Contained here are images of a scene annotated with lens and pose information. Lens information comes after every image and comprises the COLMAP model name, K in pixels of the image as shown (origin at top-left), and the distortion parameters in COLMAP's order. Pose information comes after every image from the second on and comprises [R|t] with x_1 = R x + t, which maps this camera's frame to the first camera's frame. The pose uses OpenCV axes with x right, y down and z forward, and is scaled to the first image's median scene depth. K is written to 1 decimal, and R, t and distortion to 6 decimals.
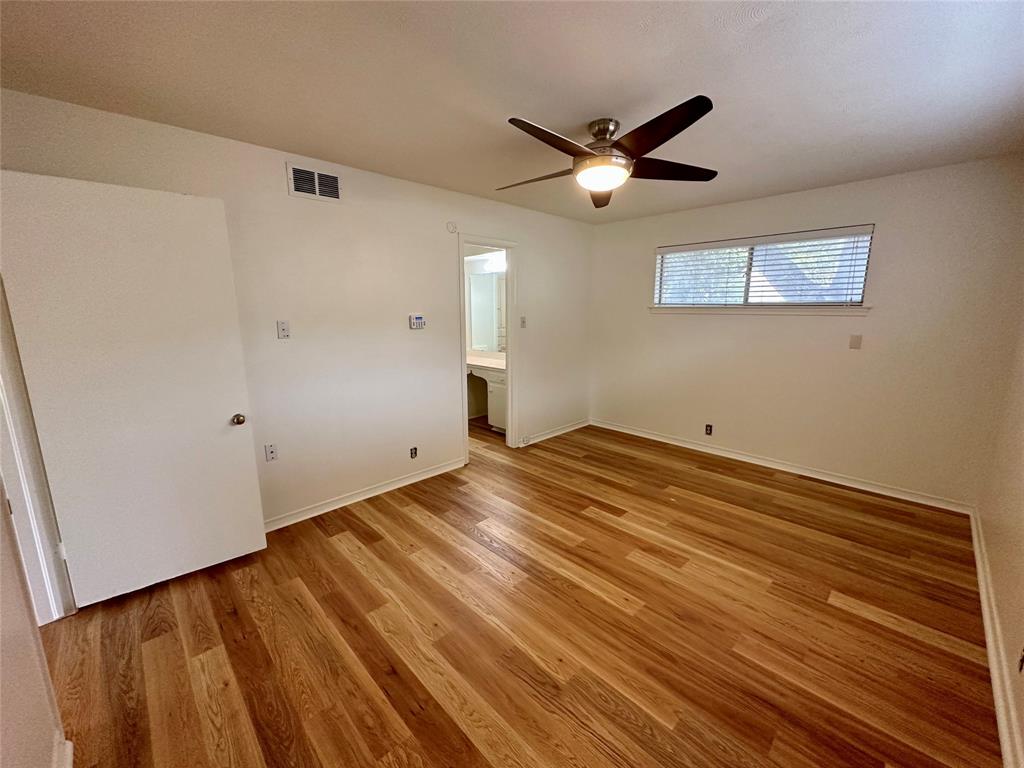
lens RADIAL K [[407.6, 0, 509.5], [0, 407.6, 384.7], [0, 0, 1]] dist [-0.001444, 0.000065]
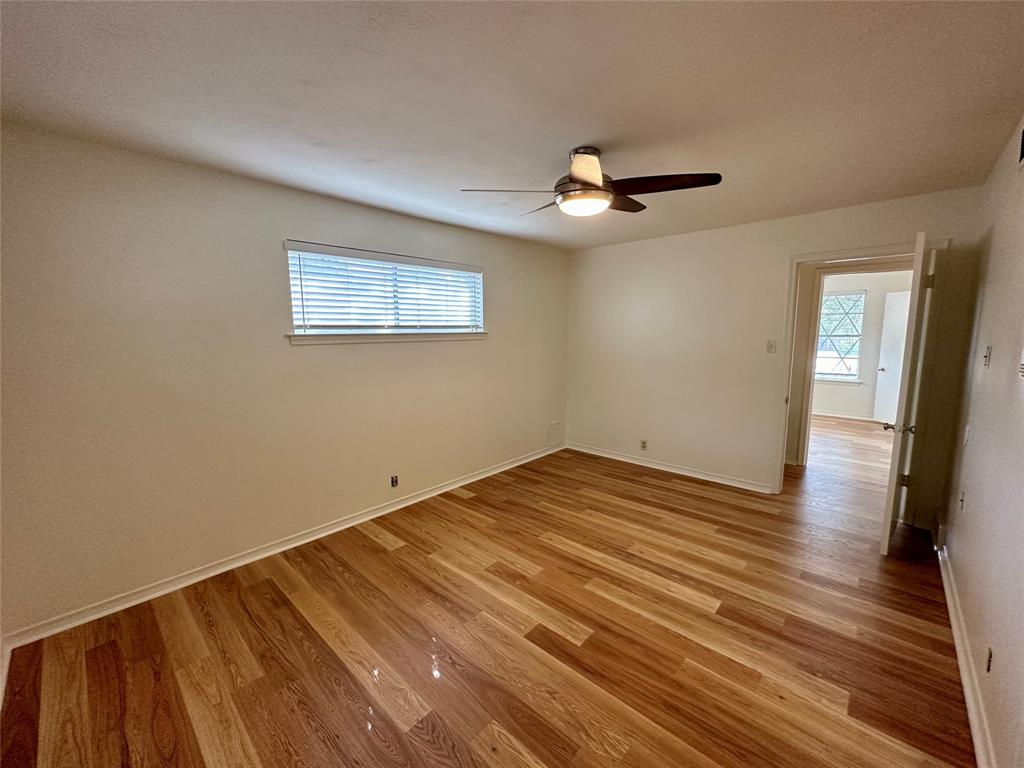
lens RADIAL K [[407.6, 0, 509.5], [0, 407.6, 384.7], [0, 0, 1]] dist [-0.001444, 0.000065]
pose [[-0.998554, 0.019118, -0.050246, 0.417152], [0.002626, 0.950861, 0.309607, -0.351029], [0.053696, 0.309027, -0.949536, 1.847808]]
